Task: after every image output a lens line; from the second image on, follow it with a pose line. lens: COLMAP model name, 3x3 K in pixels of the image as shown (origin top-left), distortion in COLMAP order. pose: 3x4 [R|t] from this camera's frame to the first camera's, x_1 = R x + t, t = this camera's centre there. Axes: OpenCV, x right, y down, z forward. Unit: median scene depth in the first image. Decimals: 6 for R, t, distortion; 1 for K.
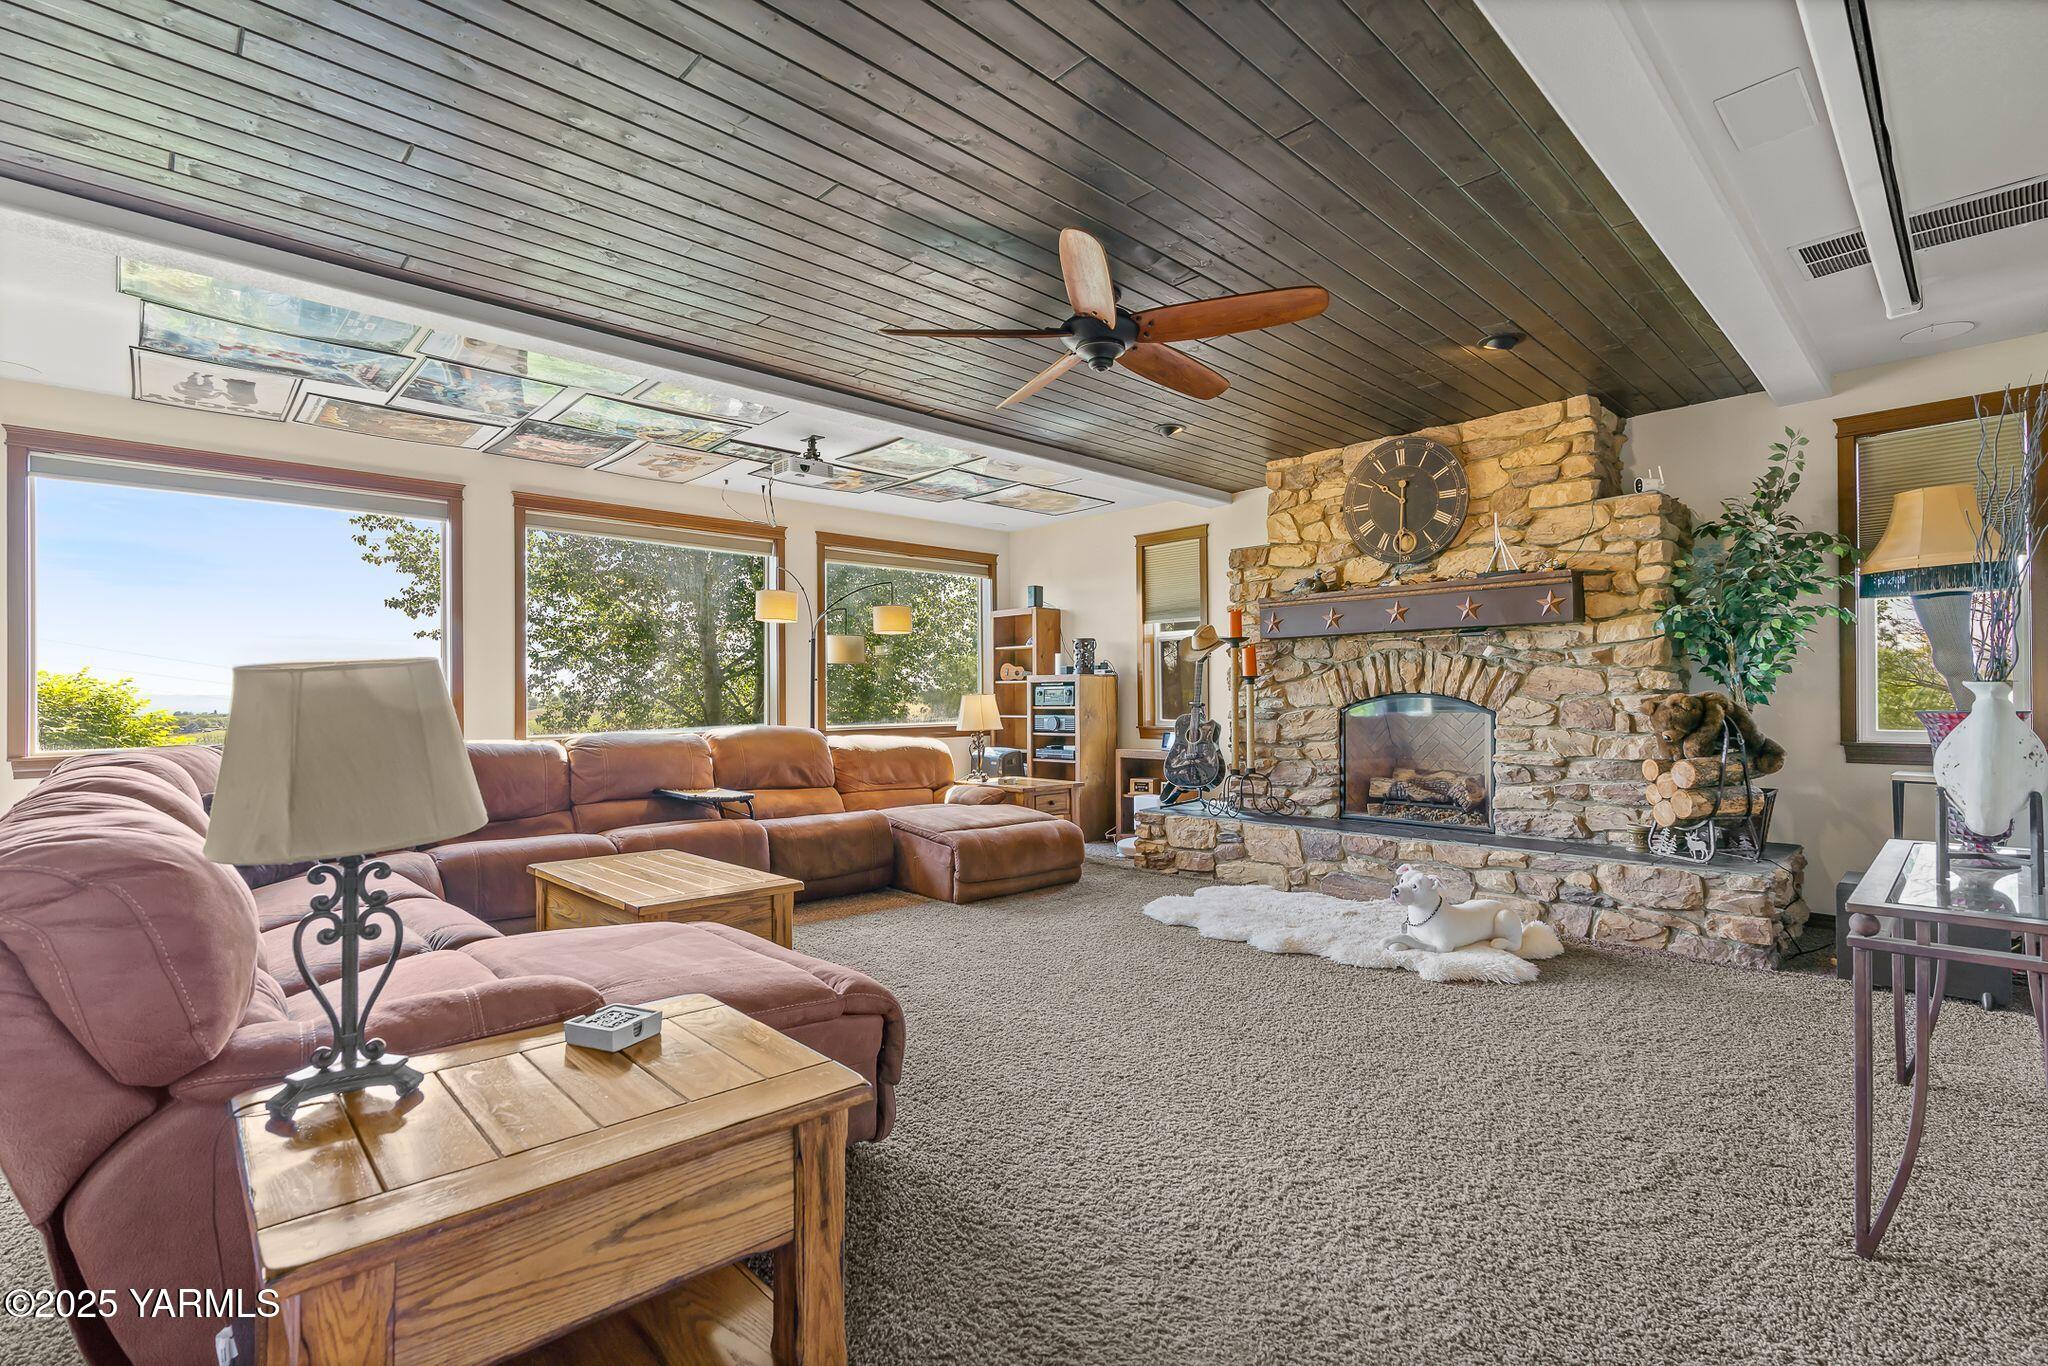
lens RADIAL K [[934.2, 0, 1023.9], [0, 934.2, 690.2], [0, 0, 1]] dist [0.000868, 0.001434]
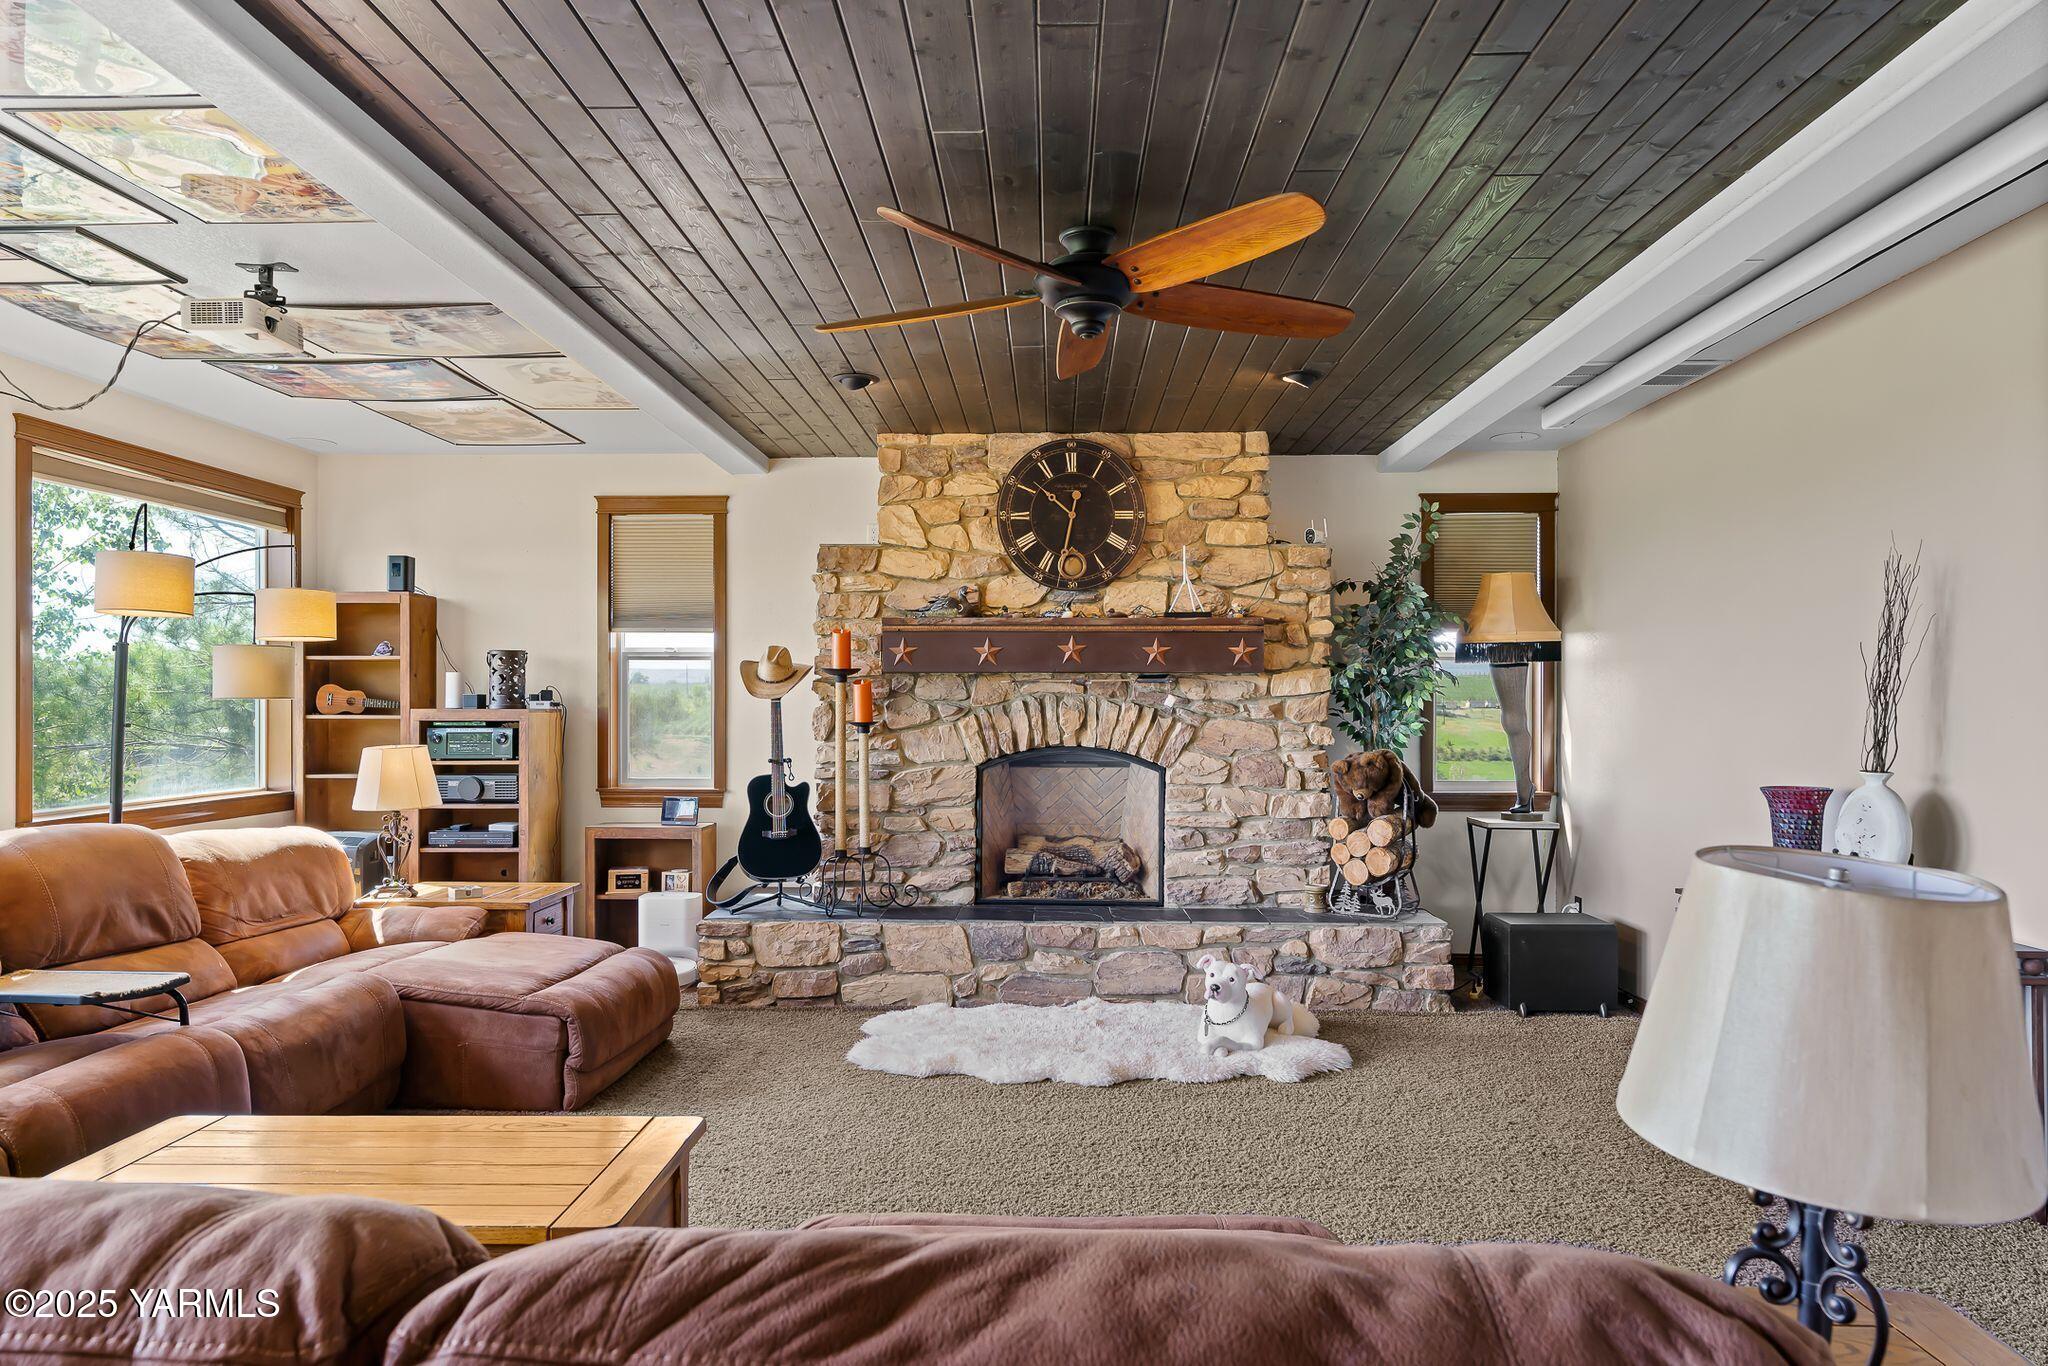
lens RADIAL K [[1329.7, 0, 1005.8], [0, 1329.7, 709.2], [0, 0, 1]] dist [0.000127, 0.002130]
pose [[0.718321, 0.005969, 0.695686, -0.468235], [-0.012502, 0.999912, 0.004329, -0.035840], [-0.695599, -0.011807, 0.718333, 0.197012]]
